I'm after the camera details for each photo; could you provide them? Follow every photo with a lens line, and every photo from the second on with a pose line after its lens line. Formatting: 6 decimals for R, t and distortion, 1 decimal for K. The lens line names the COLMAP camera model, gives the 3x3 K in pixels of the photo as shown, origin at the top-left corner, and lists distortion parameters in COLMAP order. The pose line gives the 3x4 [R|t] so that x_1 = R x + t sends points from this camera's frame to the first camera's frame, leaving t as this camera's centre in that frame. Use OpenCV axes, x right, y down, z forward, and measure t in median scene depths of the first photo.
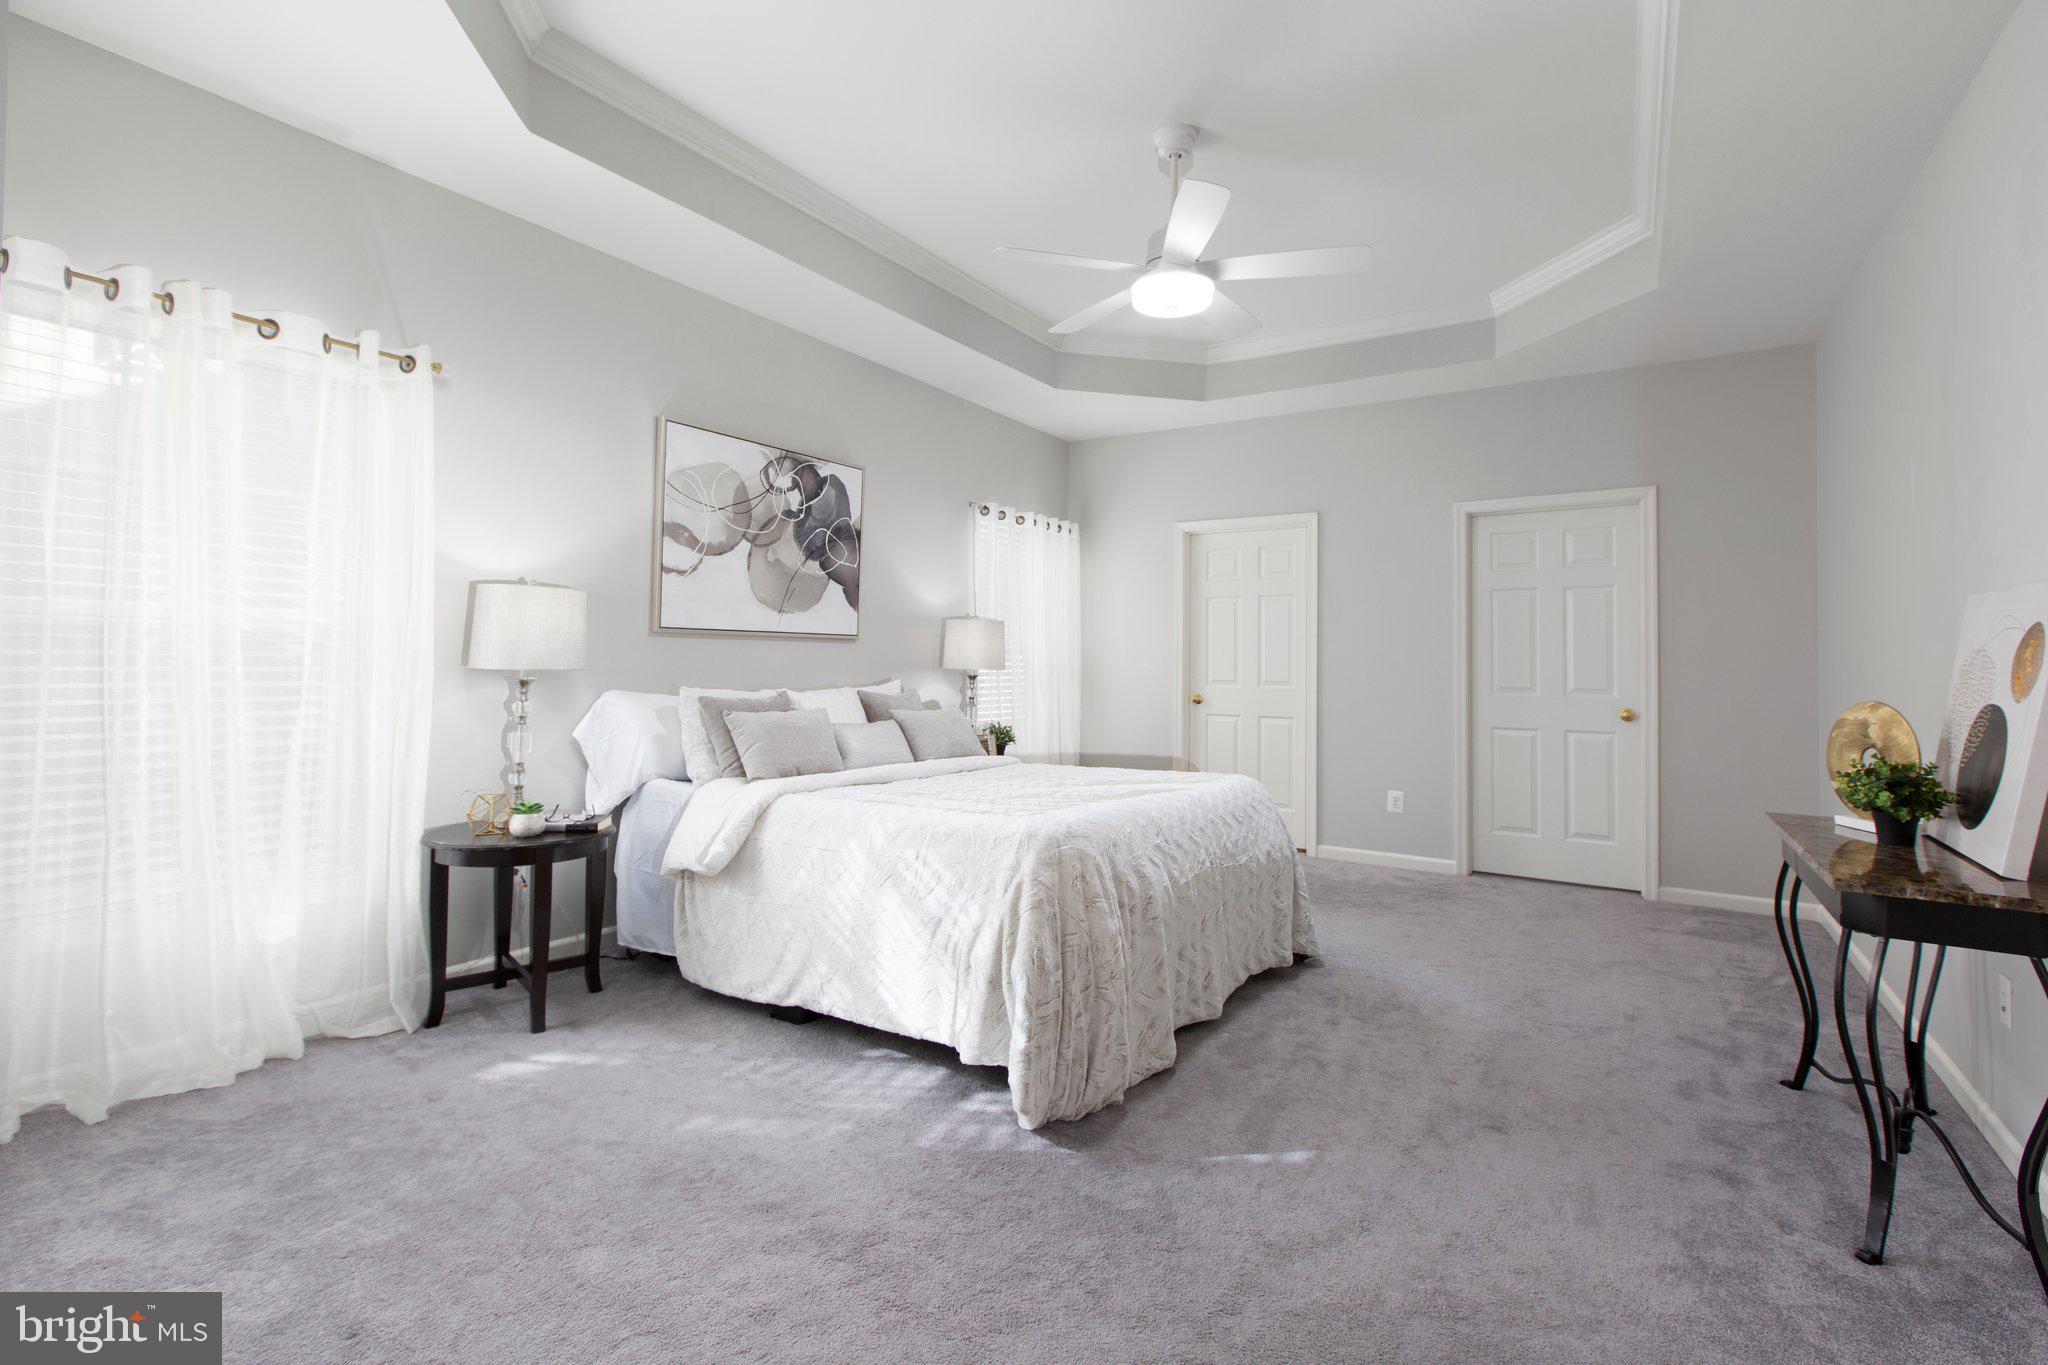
lens RADIAL K [[905.9, 0, 1034.7], [0, 905.9, 667.5], [0, 0, 1]] dist [0.002504, -0.001656]
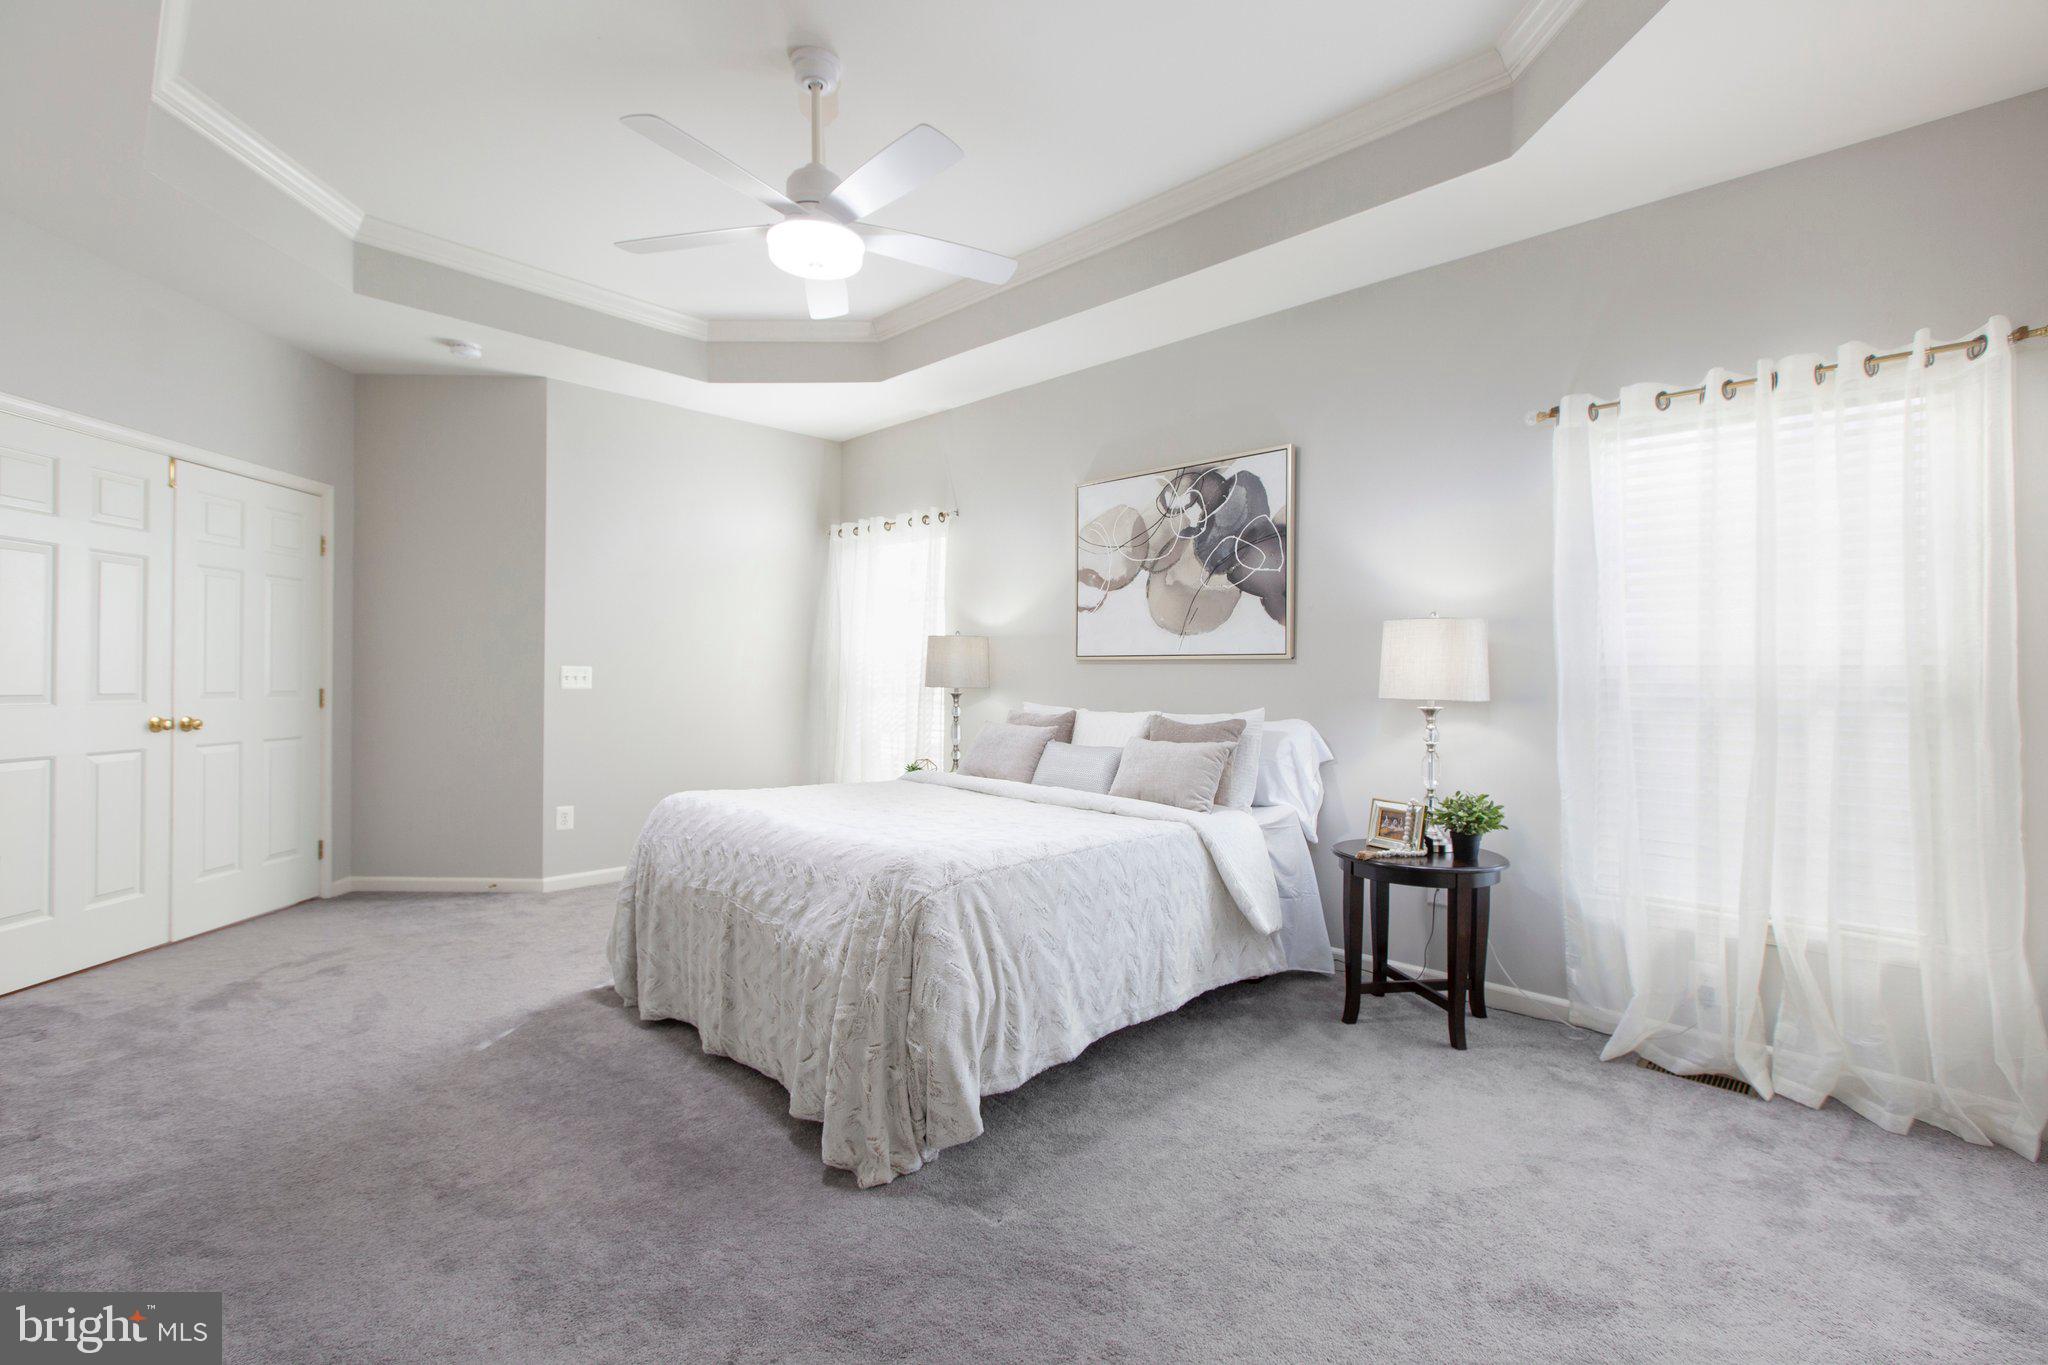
lens RADIAL K [[785.9, 0, 1025.4], [0, 785.9, 684.1], [0, 0, 1]] dist [0.007881, 0.000193]
pose [[-0.111046, -0.006775, -0.993792, 0.572837], [-0.023374, 0.999718, -0.004203, -0.000527], [0.993540, 0.022762, -0.111173, 0.920399]]
